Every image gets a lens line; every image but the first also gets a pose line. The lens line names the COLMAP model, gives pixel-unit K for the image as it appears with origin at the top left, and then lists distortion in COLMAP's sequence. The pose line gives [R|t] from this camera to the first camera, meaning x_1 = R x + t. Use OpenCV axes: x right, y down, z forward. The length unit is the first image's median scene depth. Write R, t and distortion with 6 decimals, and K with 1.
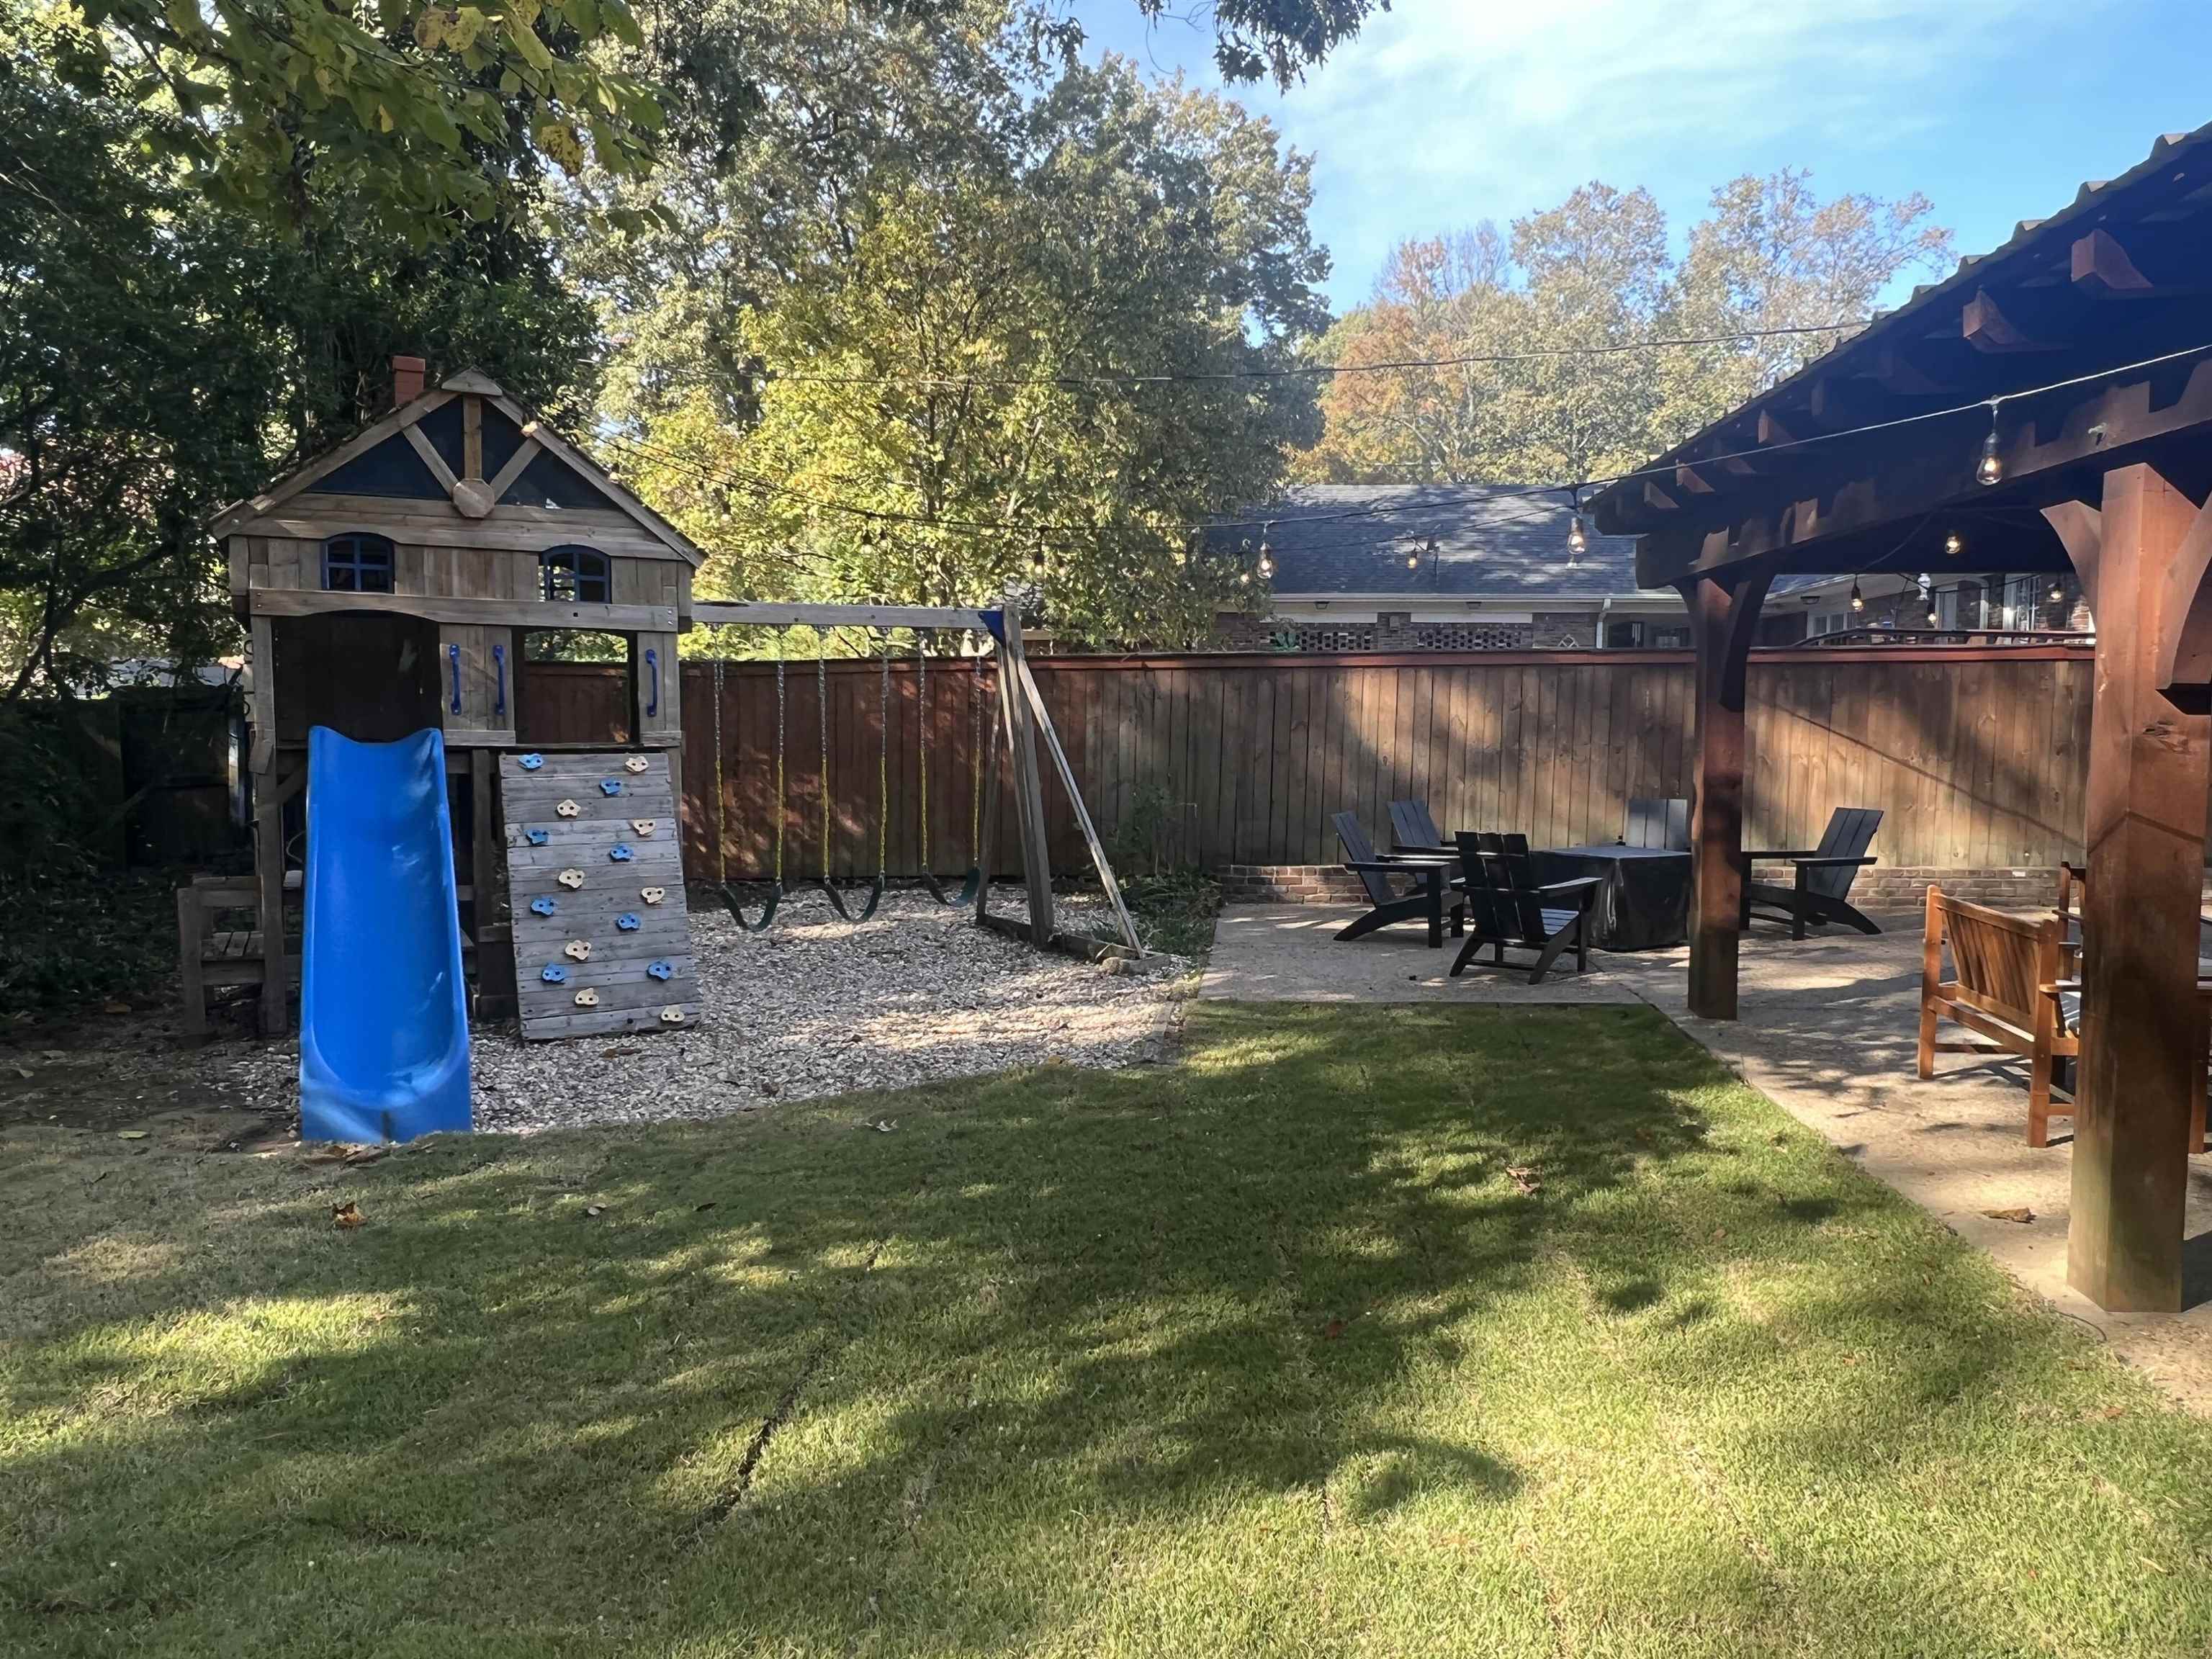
lens RADIAL K [[1591.2, 0, 1106.0], [0, 1591.2, 829.5], [0, 0, 1]] dist [-0.001885, -0.001914]
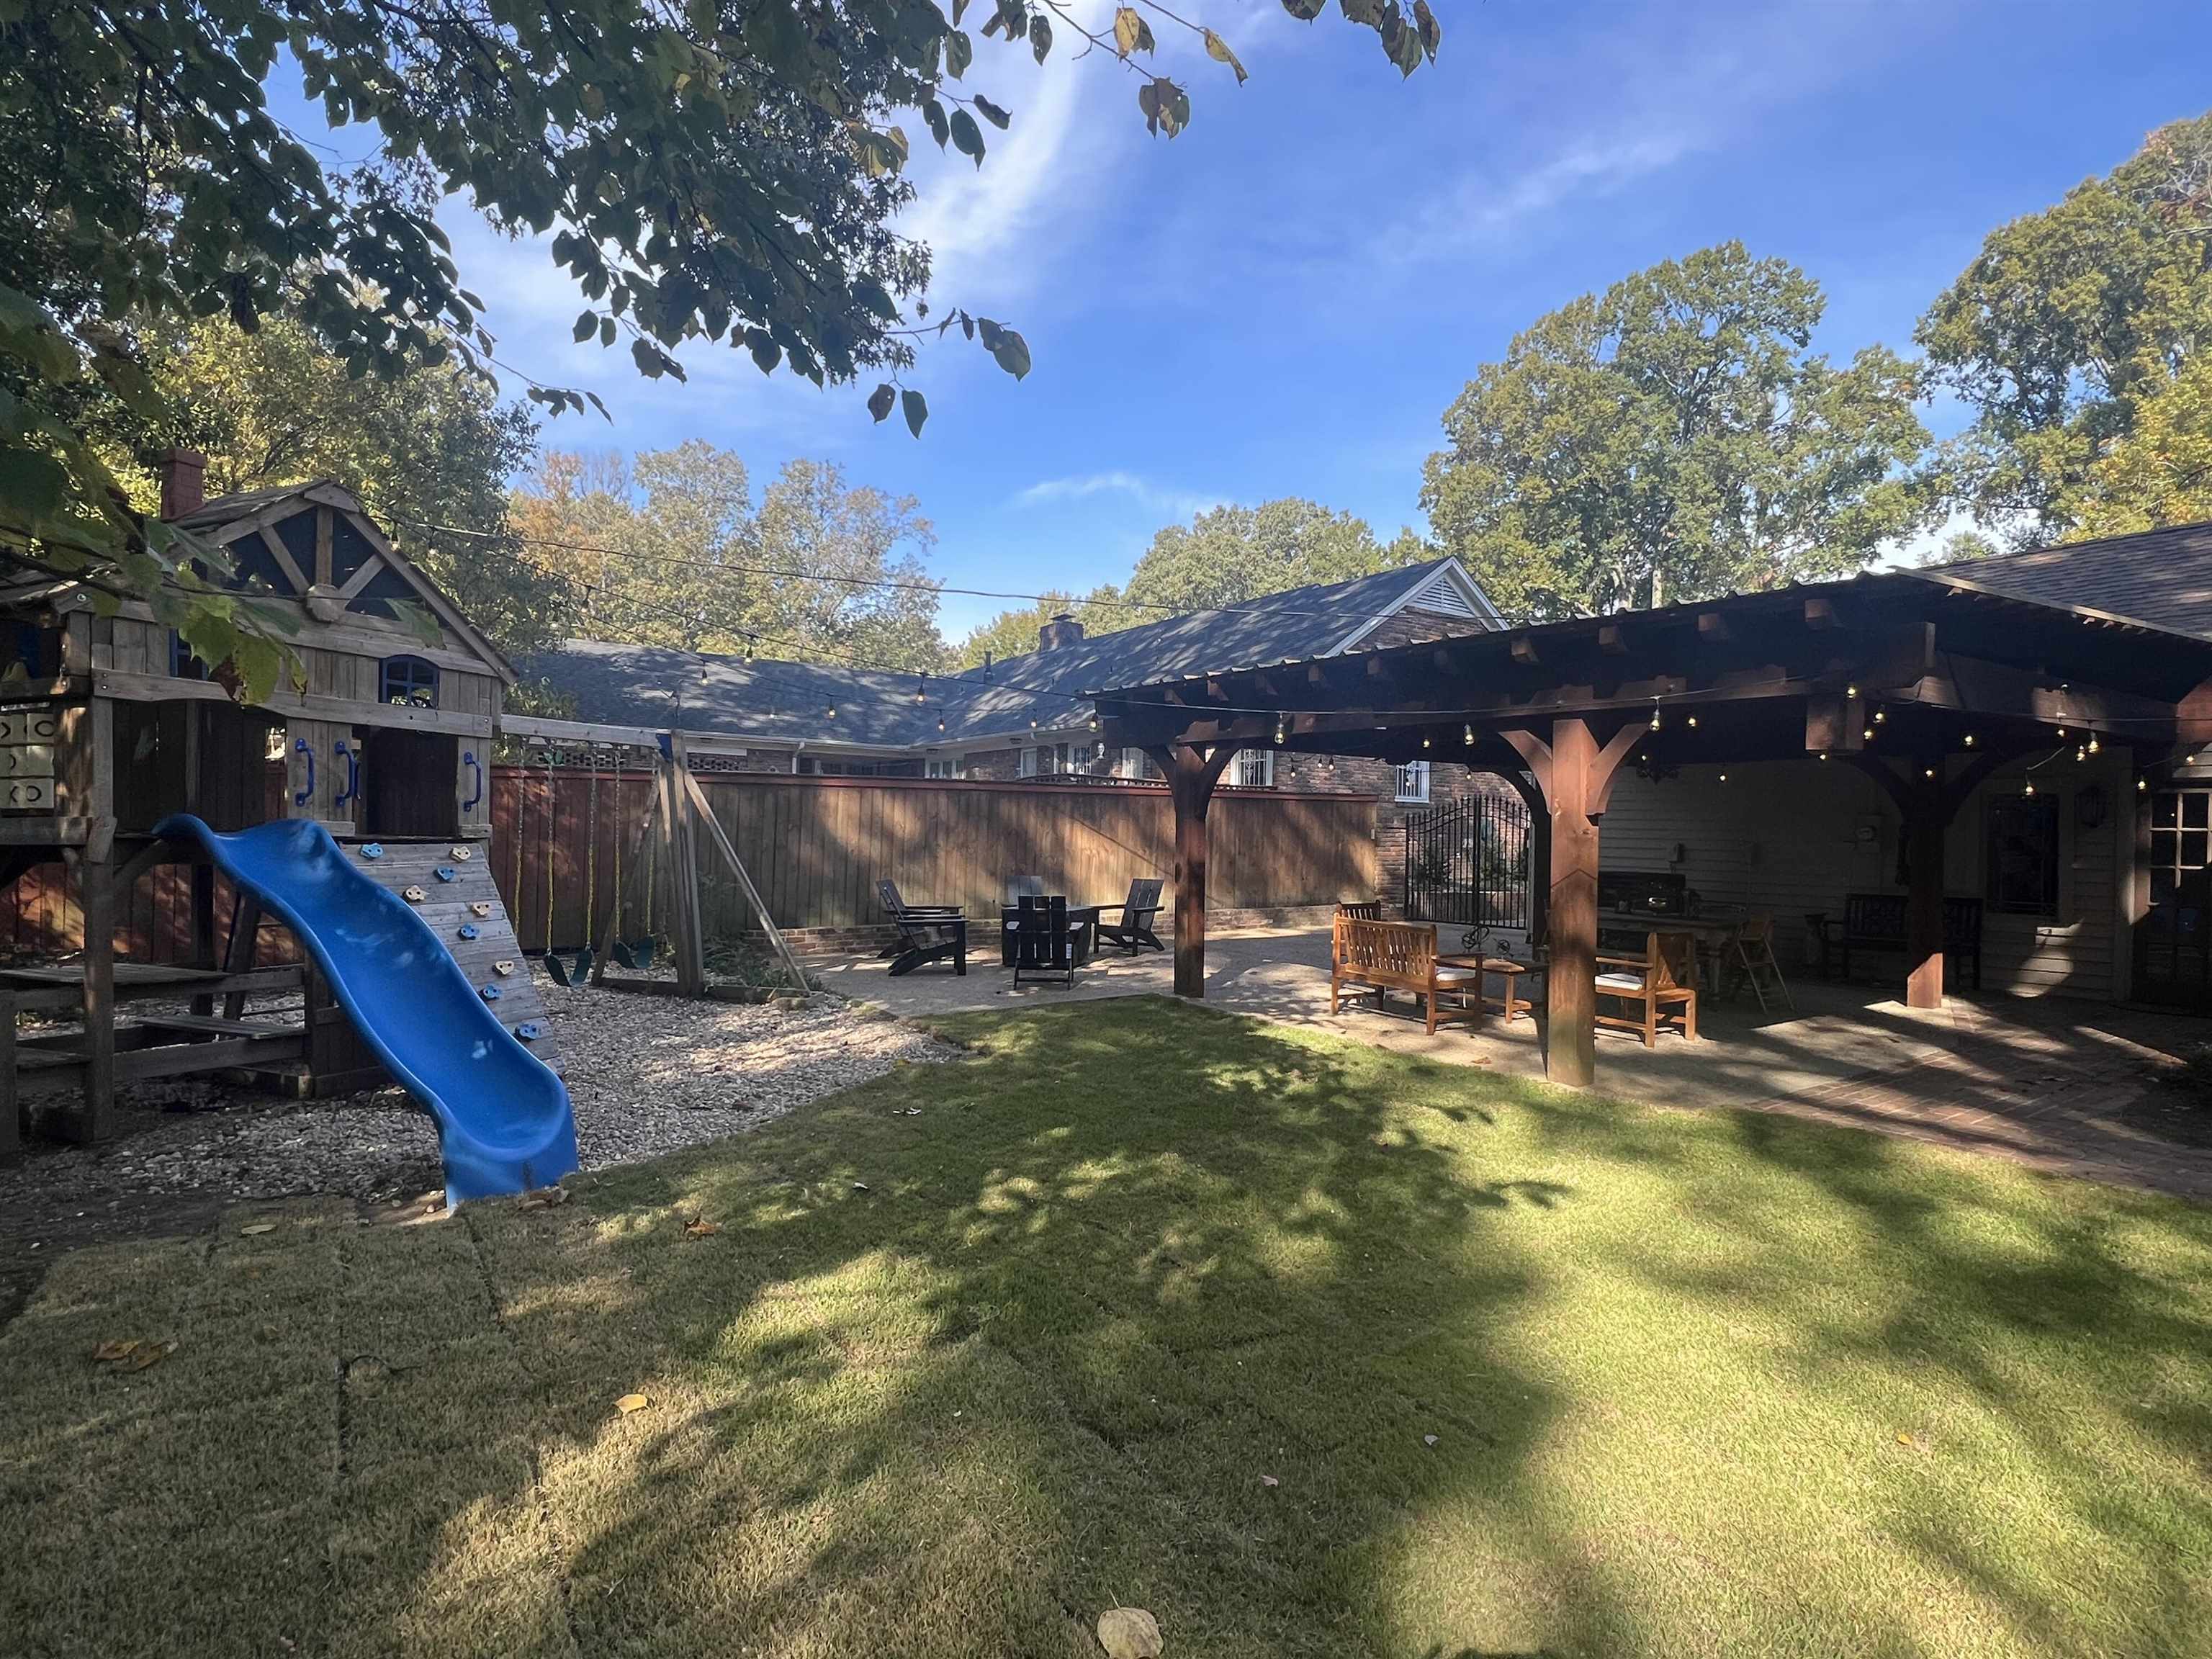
lens RADIAL K [[1177.1, 0, 1106.0], [0, 1177.1, 829.5], [0, 0, 1]] dist [0.000070, 0.000257]
pose [[0.759227, 0.011535, 0.650723, -0.344373], [0.032012, 0.997971, -0.055041, 0.001913], [-0.650038, 0.062619, 0.757318, 0.049787]]
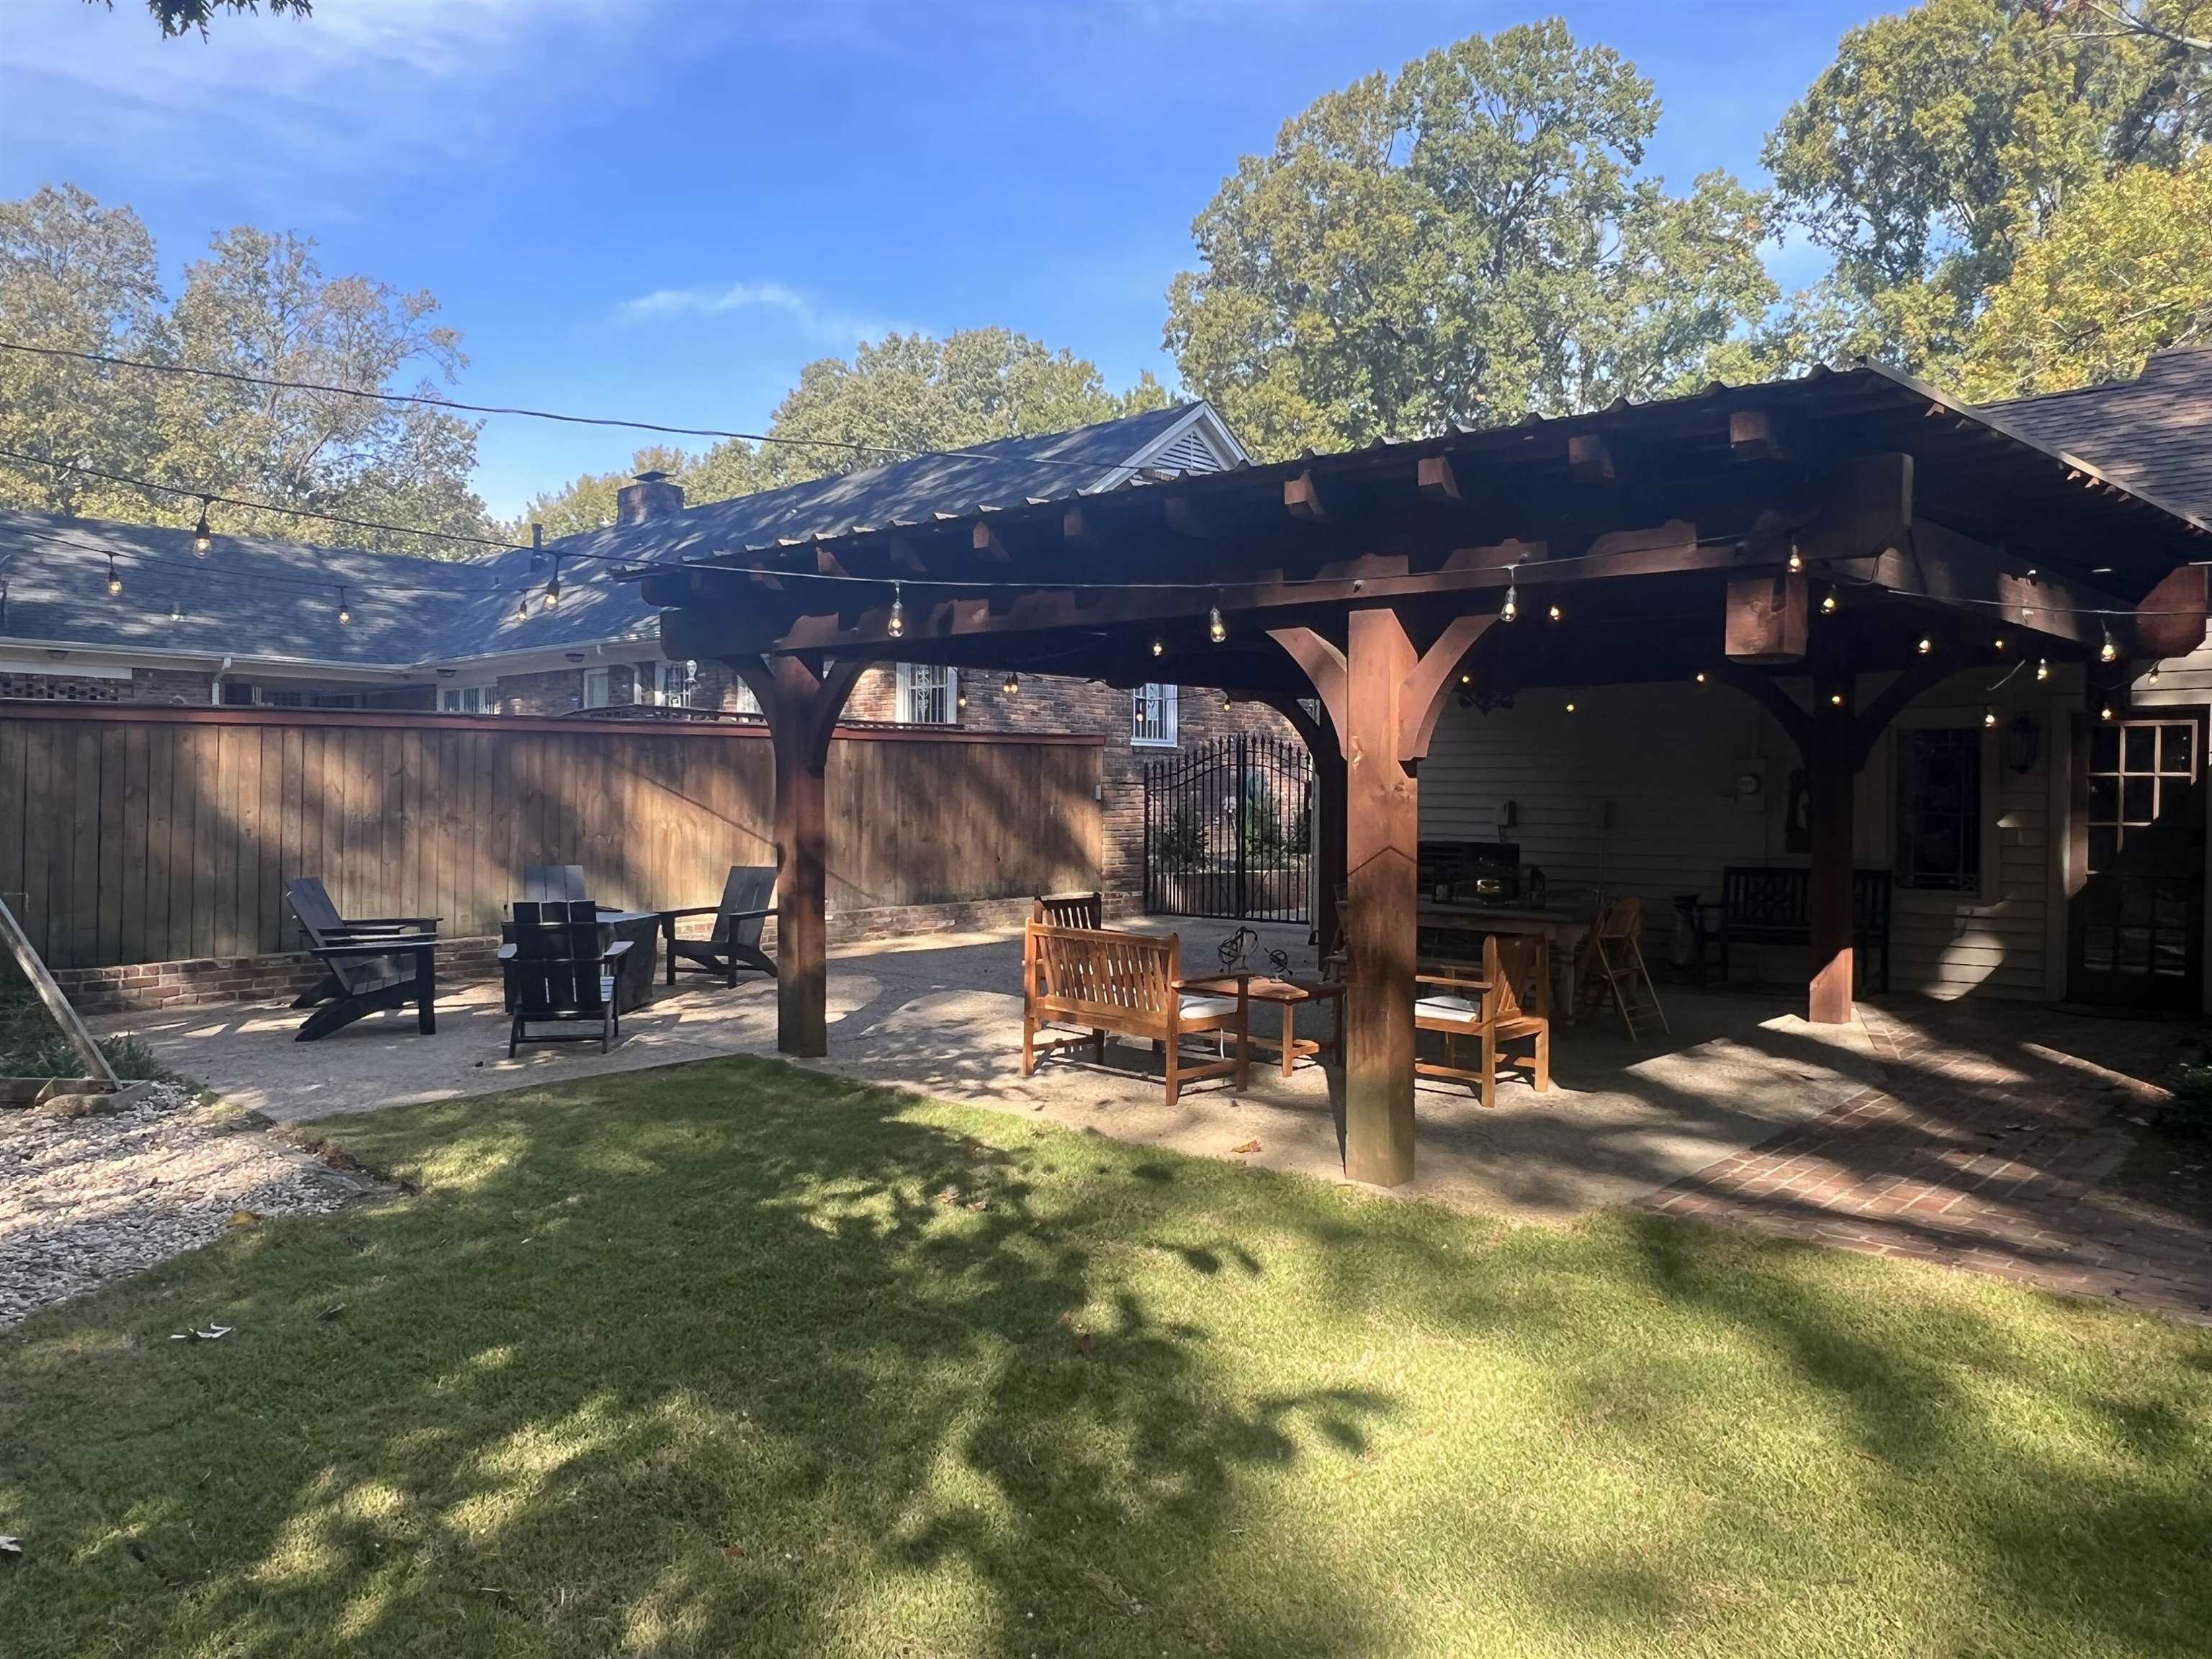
lens RADIAL K [[1591.4, 0, 1106.0], [0, 1591.4, 829.5], [0, 0, 1]] dist [0.000734, -0.003302]
pose [[0.599987, -0.017840, 0.799811, -0.238312], [0.054794, 0.998320, -0.018836, -0.003720], [-0.798131, 0.055126, 0.599956, 0.112677]]
